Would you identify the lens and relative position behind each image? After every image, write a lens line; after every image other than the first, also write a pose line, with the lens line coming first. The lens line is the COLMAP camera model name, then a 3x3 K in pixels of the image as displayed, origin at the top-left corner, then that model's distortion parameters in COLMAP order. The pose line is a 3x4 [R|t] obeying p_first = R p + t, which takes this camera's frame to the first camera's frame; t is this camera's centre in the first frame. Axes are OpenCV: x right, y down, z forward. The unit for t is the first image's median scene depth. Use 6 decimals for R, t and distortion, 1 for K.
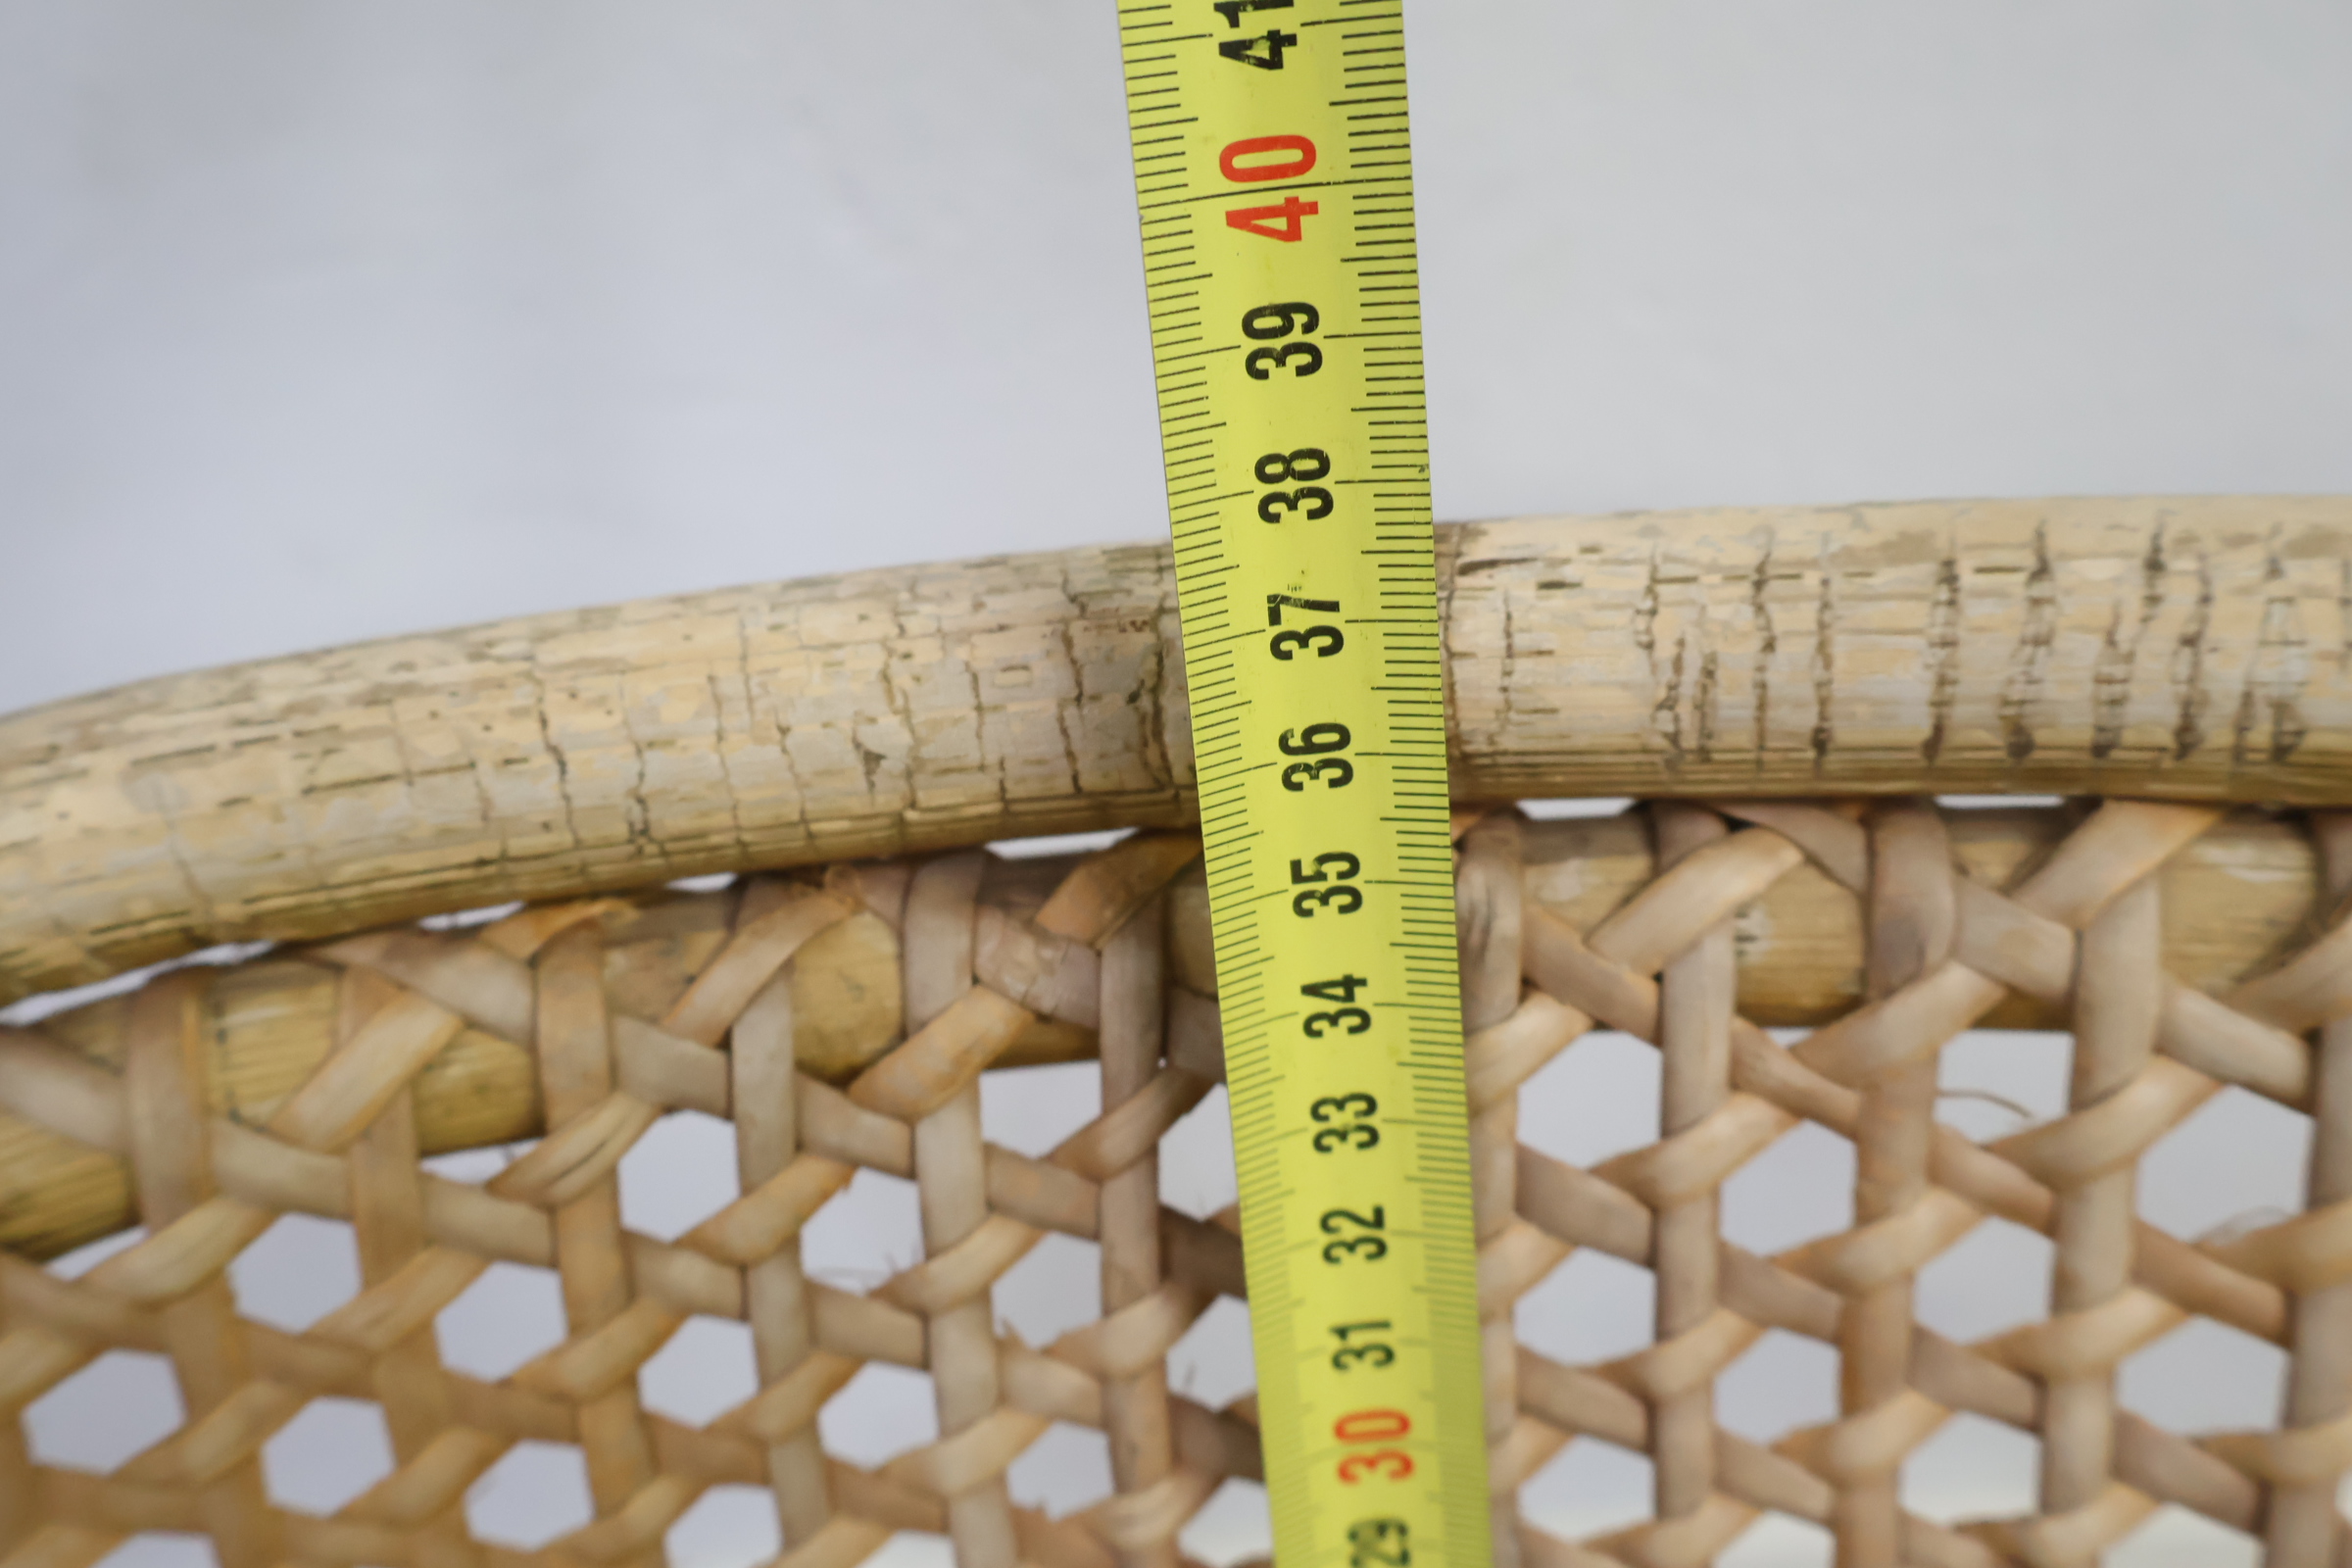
lens RADIAL K [[2153.9, 0, 1176.0], [0, 2153.9, 784.0], [0, 0, 1]] dist [0.003769, -0.018375]
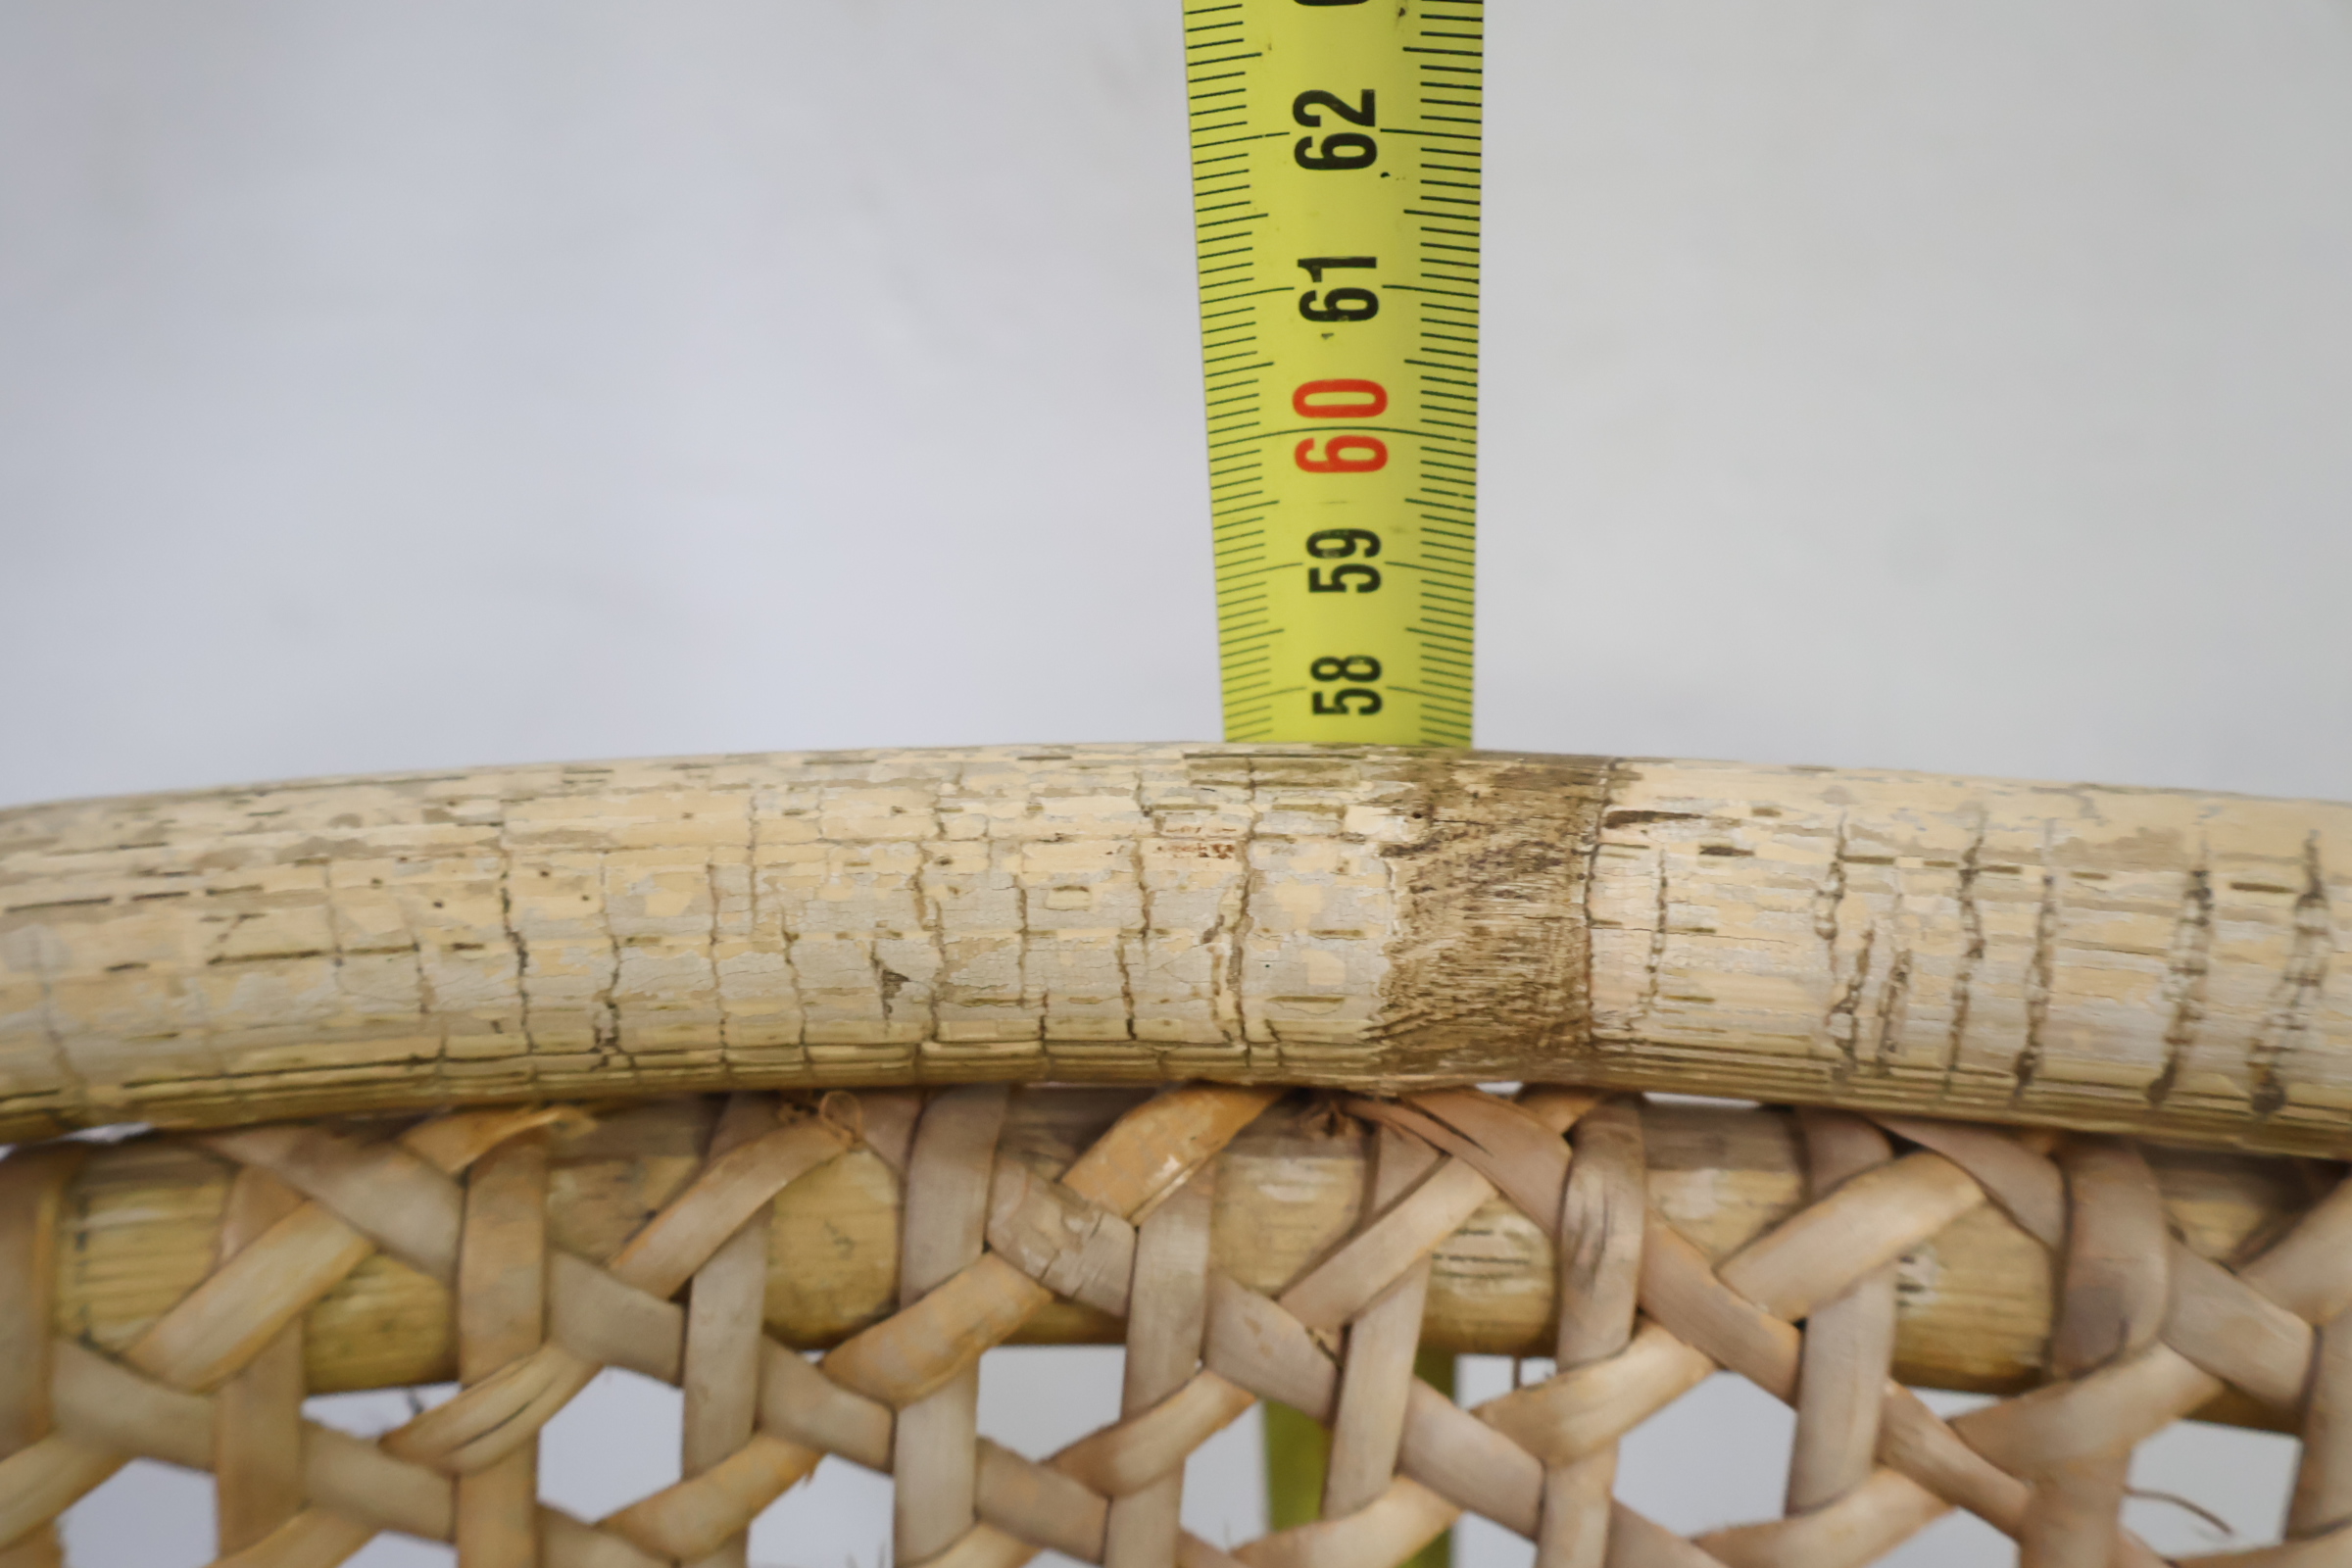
lens RADIAL K [[2153.9, 0, 1176.0], [0, 2153.9, 784.0], [0, 0, 1]] dist [0.003769, -0.018375]
pose [[0.995801, 0.091513, 0.002433, -0.039859], [-0.091287, 0.994632, -0.048724, -0.056901], [-0.006879, 0.048298, 0.998809, 0.157393]]
